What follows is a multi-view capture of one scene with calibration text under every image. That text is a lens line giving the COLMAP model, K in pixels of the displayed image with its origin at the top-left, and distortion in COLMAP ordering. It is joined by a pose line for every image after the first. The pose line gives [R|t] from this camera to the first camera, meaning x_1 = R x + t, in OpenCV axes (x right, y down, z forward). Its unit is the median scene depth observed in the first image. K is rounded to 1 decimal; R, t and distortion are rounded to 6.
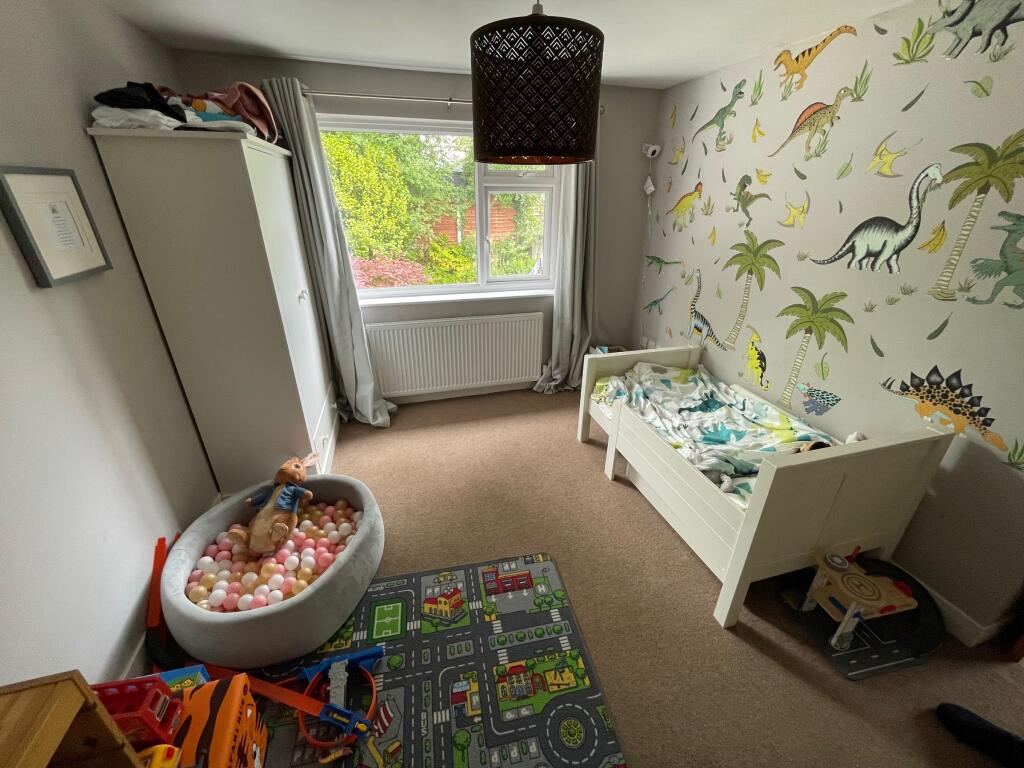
lens RADIAL K [[414.5, 0, 511.2], [0, 414.5, 383.1], [0, 0, 1]] dist [-0.003449, -0.000291]
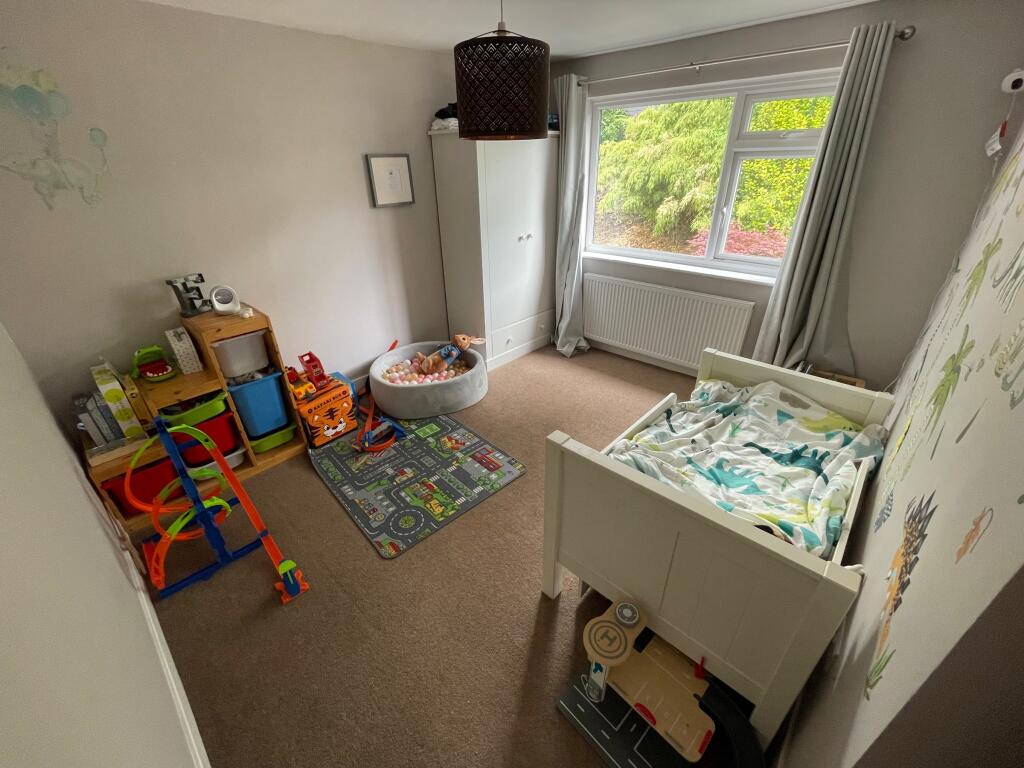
lens RADIAL K [[414.5, 0, 509.9], [0, 414.5, 382.4], [0, 0, 1]] dist [-0.003449, -0.000291]
pose [[0.516826, 0.390398, -0.761893, 1.004074], [-0.340643, 0.910260, 0.235349, -0.097809], [0.785400, 0.137899, 0.603432, 0.221703]]
